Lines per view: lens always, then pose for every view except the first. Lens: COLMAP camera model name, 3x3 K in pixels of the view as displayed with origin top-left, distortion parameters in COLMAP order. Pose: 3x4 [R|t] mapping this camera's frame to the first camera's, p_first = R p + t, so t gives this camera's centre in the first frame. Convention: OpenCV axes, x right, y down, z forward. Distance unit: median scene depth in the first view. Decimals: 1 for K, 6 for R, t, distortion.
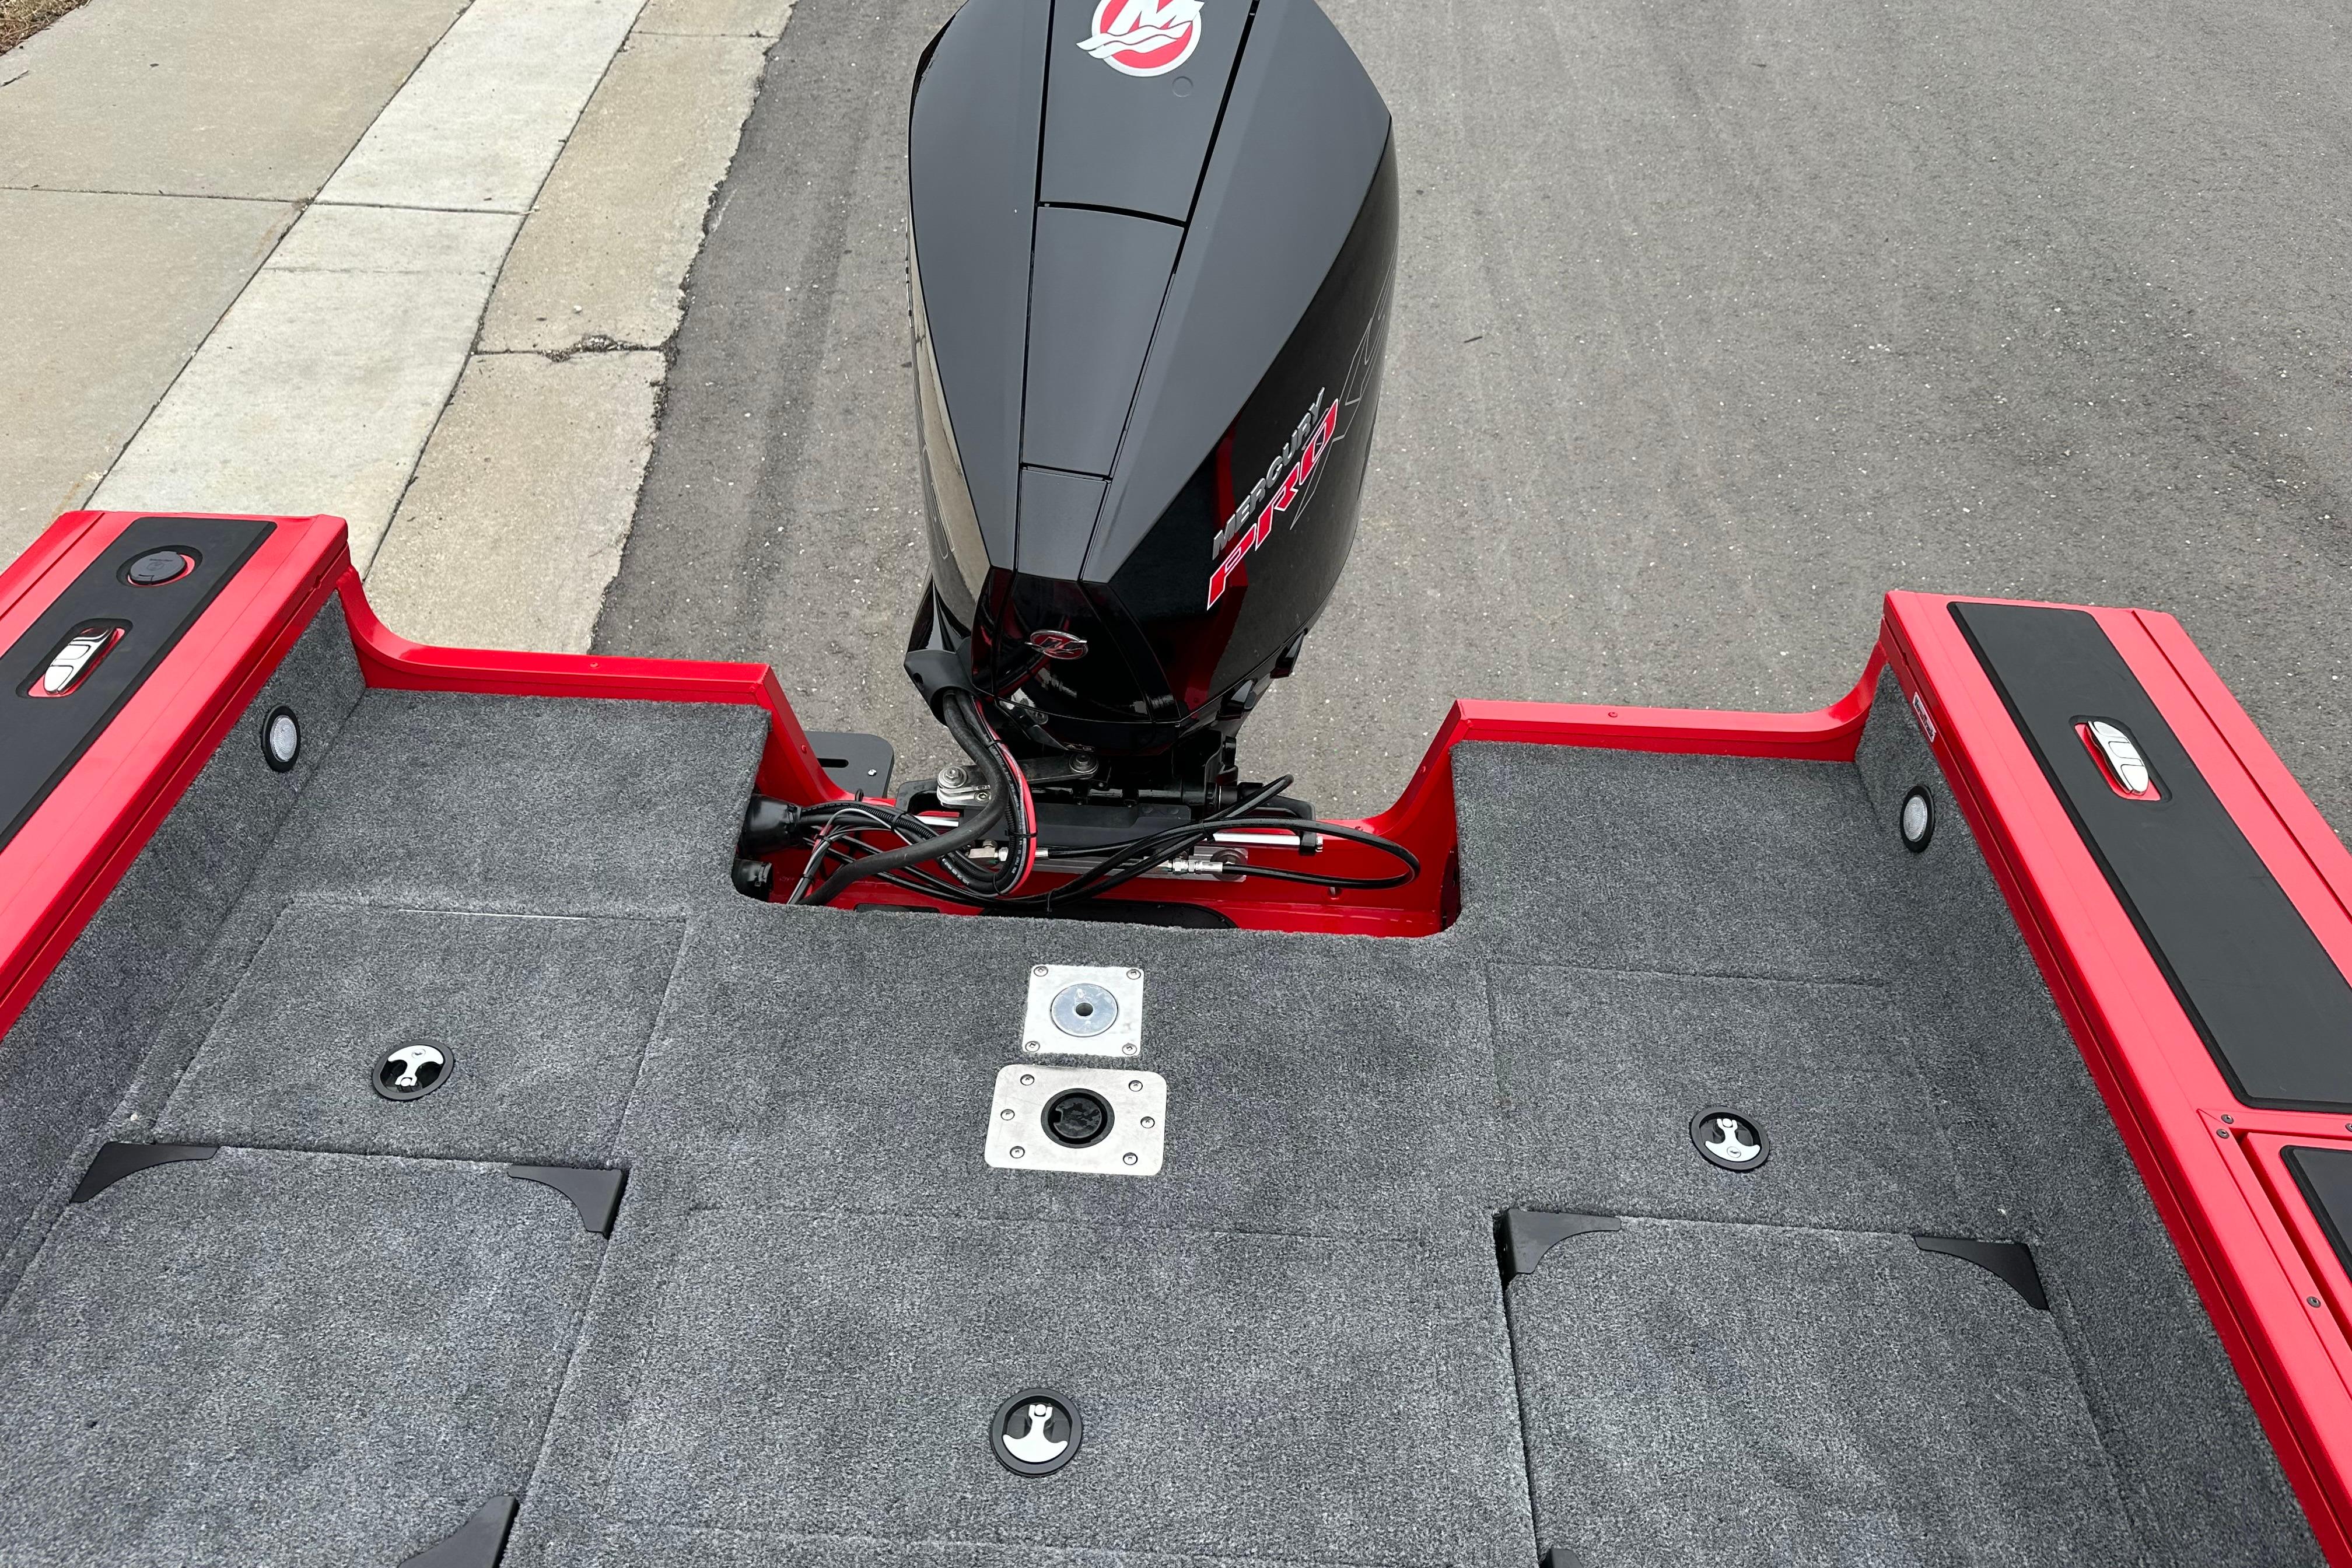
lens RADIAL K [[1662.5, 0, 1173.9], [0, 1662.5, 828.6], [0, 0, 1]] dist [0.027507, -0.036469]
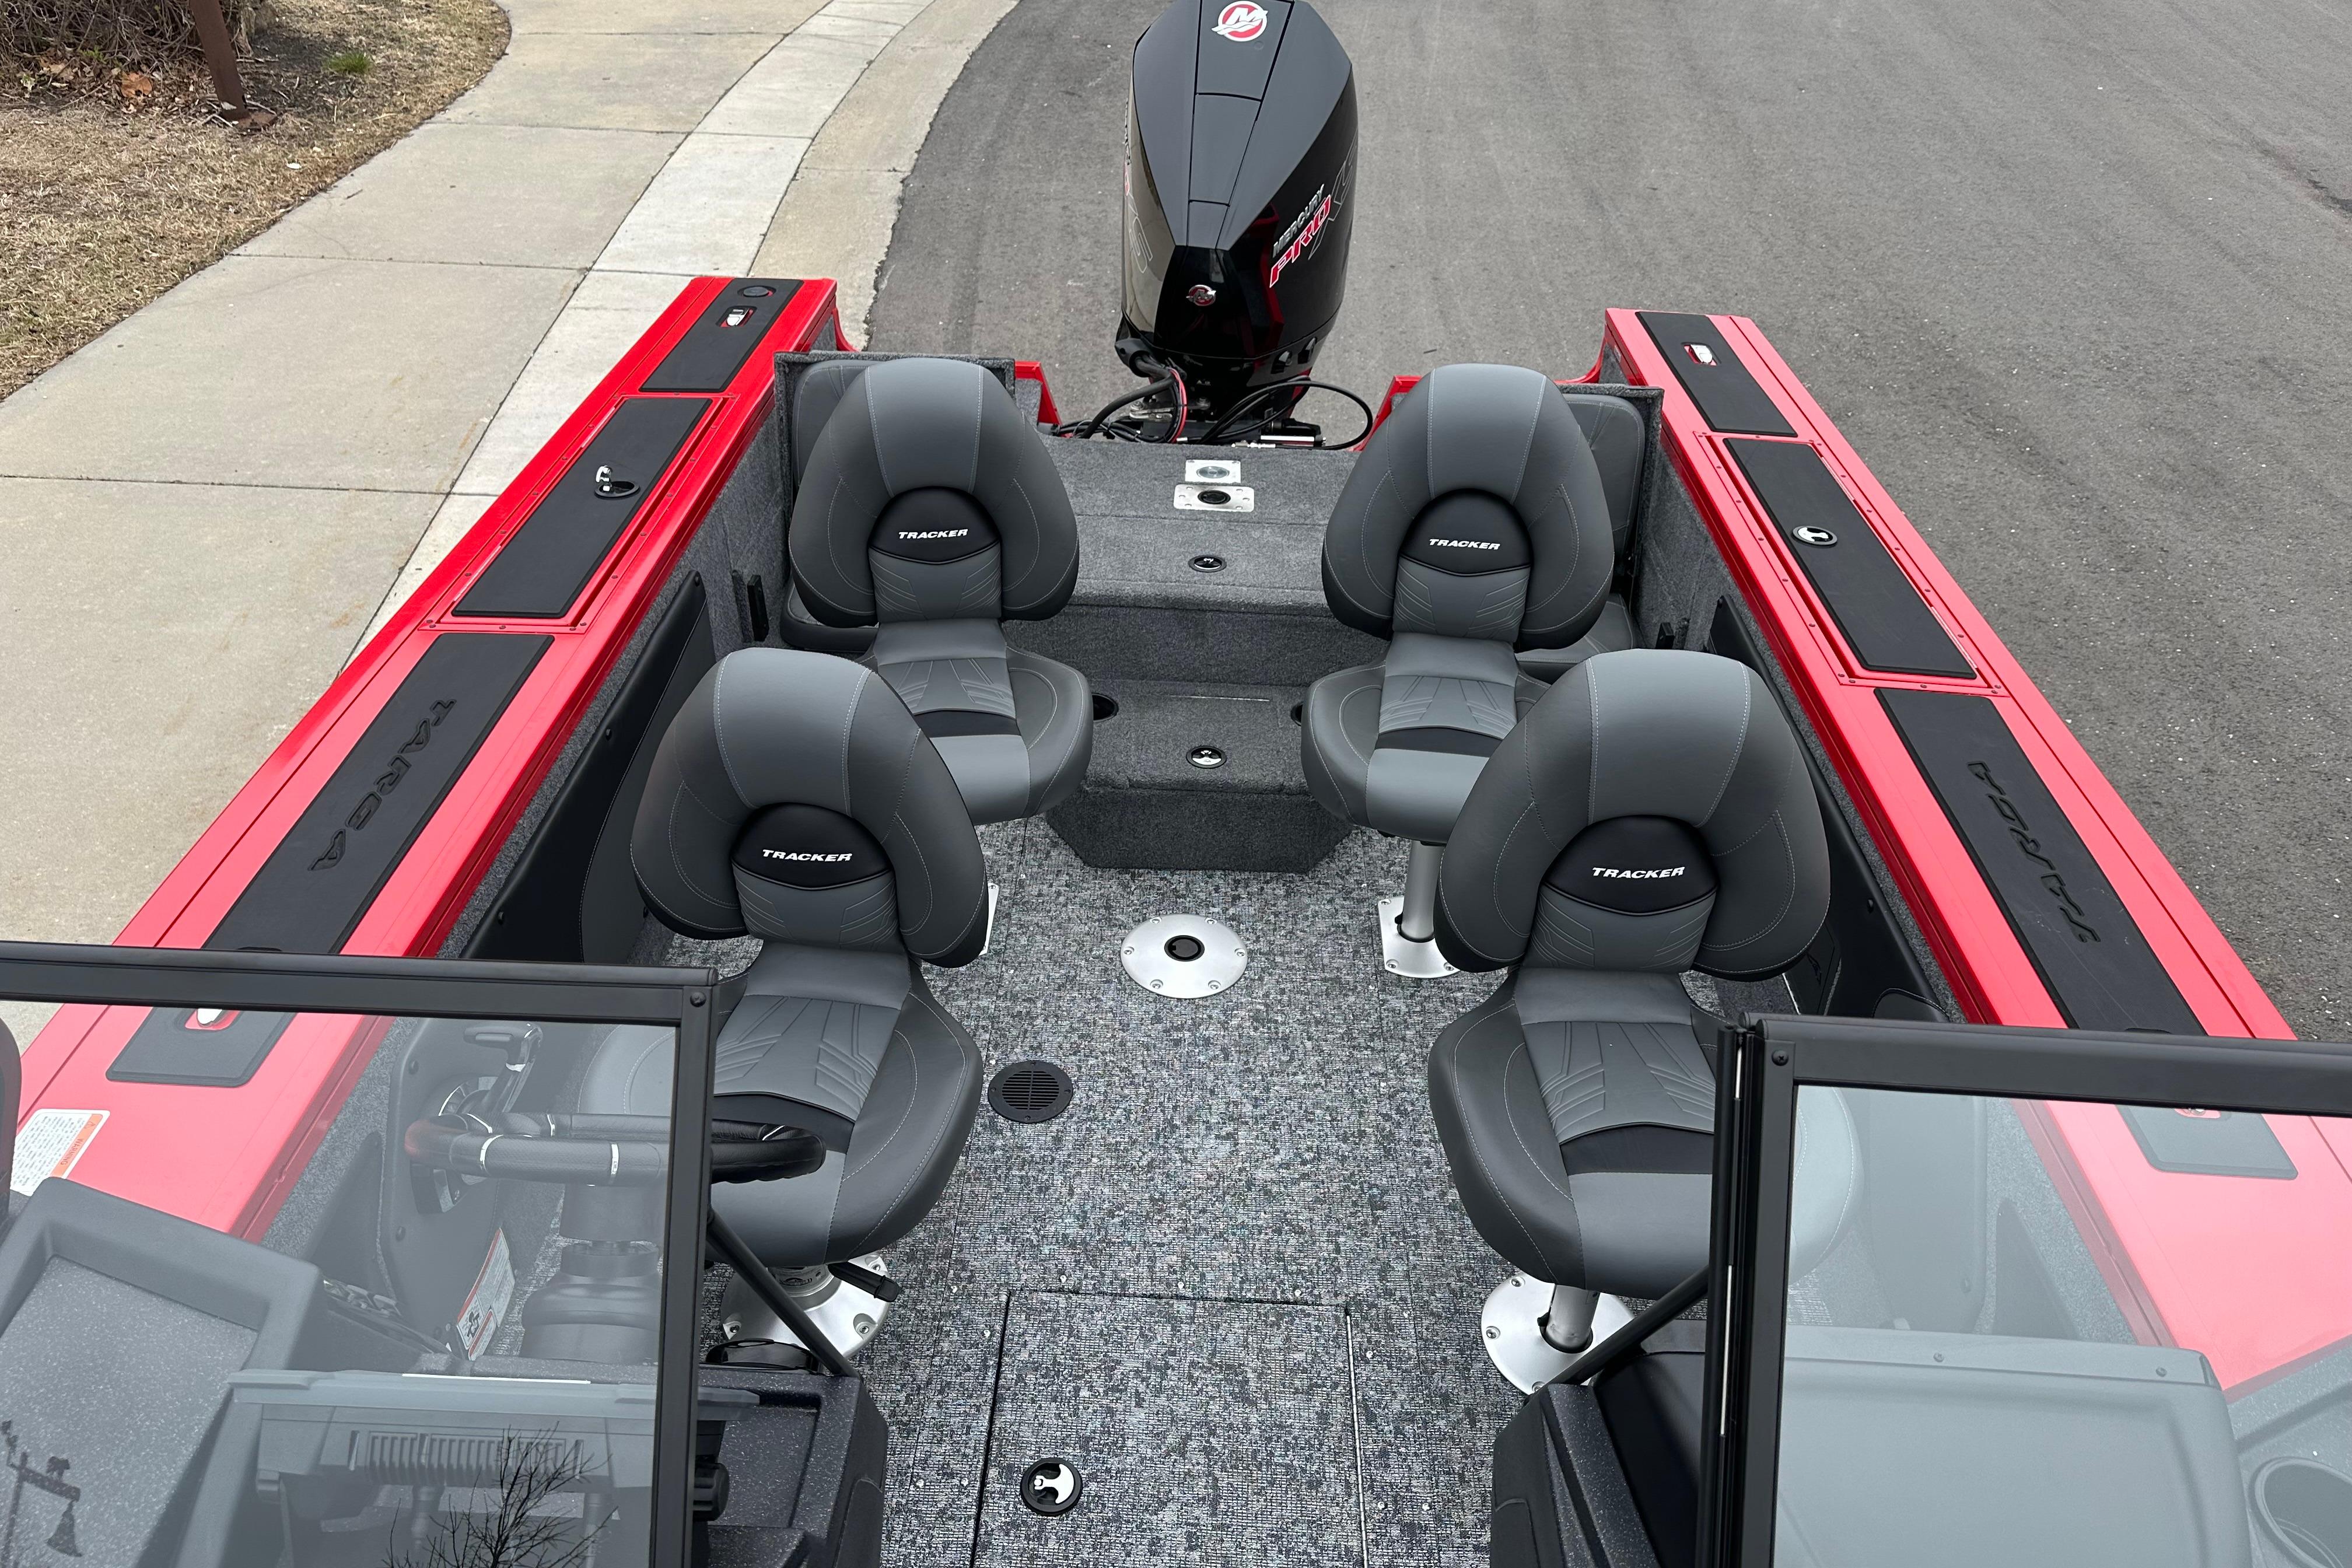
lens RADIAL K [[1662.4, 0, 1178.1], [0, 1662.4, 837.8], [0, 0, 1]] dist [0.063978, -0.100488]
pose [[0.999984, -0.005384, -0.001660, -0.040863], [0.005164, 0.993695, -0.112002, 0.337500], [0.002252, 0.111991, 0.993707, -0.439992]]
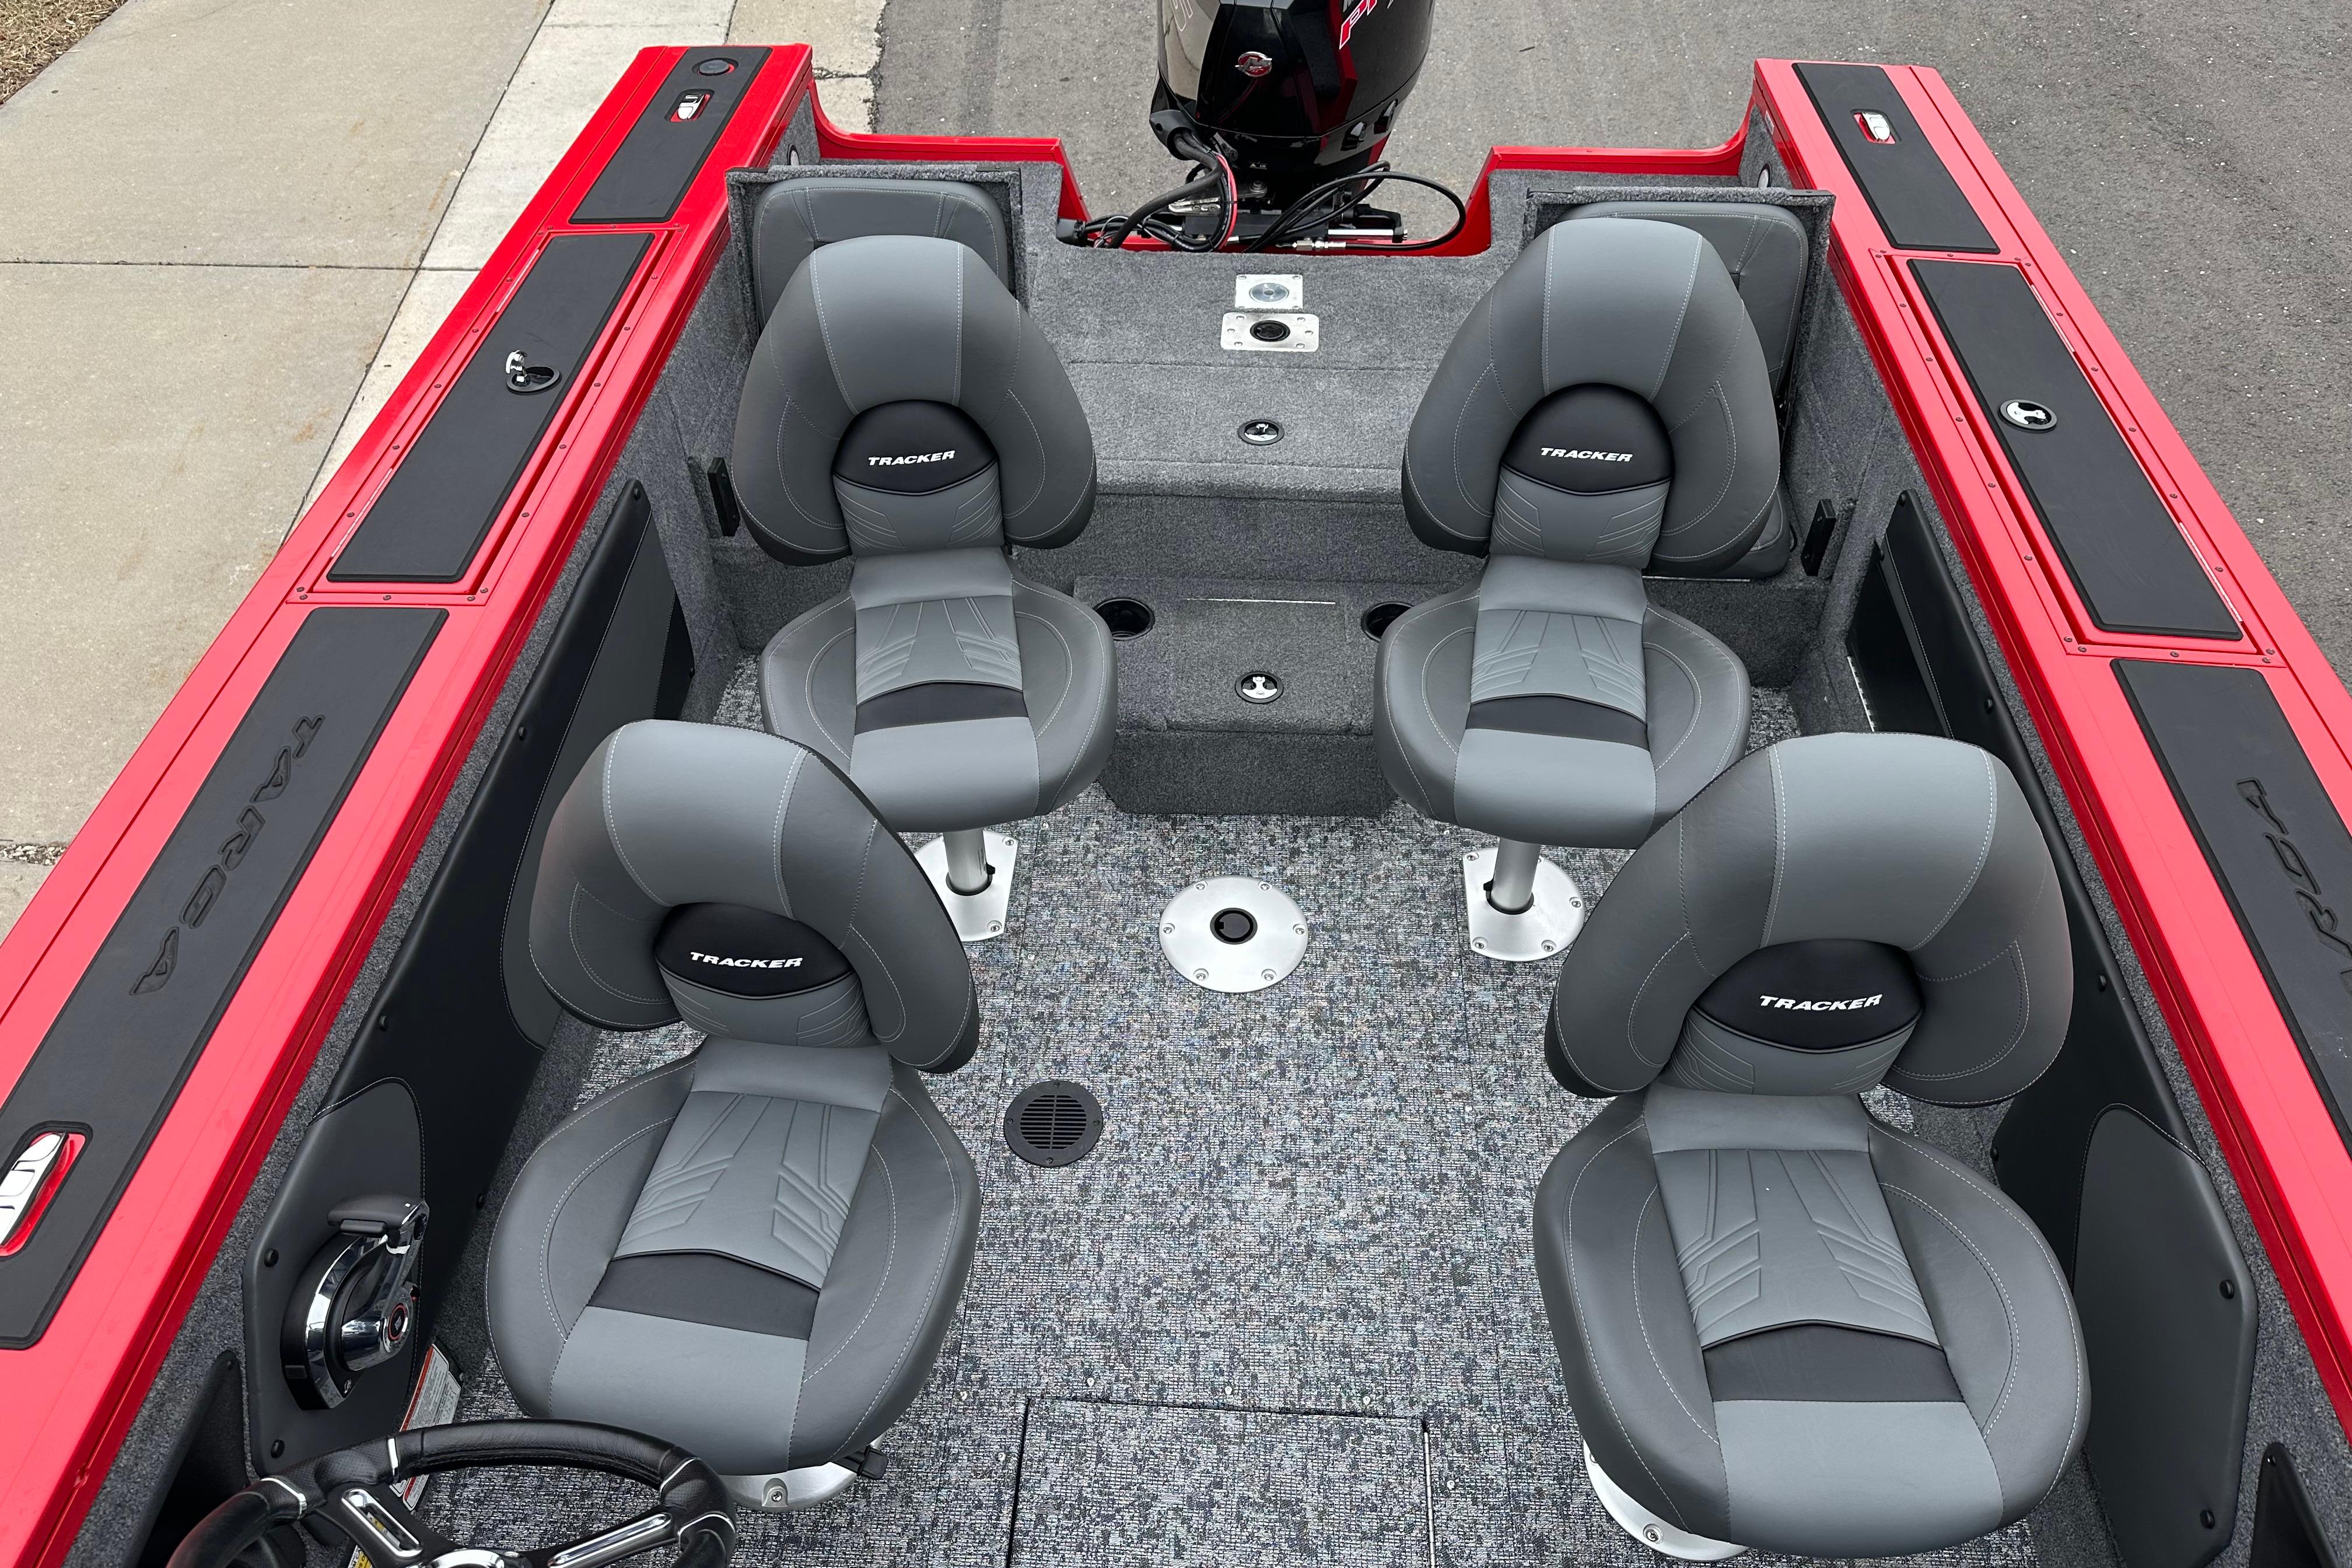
lens RADIAL K [[1662.5, 0, 1173.9], [0, 1662.5, 828.6], [0, 0, 1]] dist [0.027507, -0.036469]
pose [[0.998877, -0.011385, -0.045988, -0.033369], [0.014584, 0.997452, 0.069839, 0.228133], [0.045076, -0.070431, 0.996498, -0.327975]]
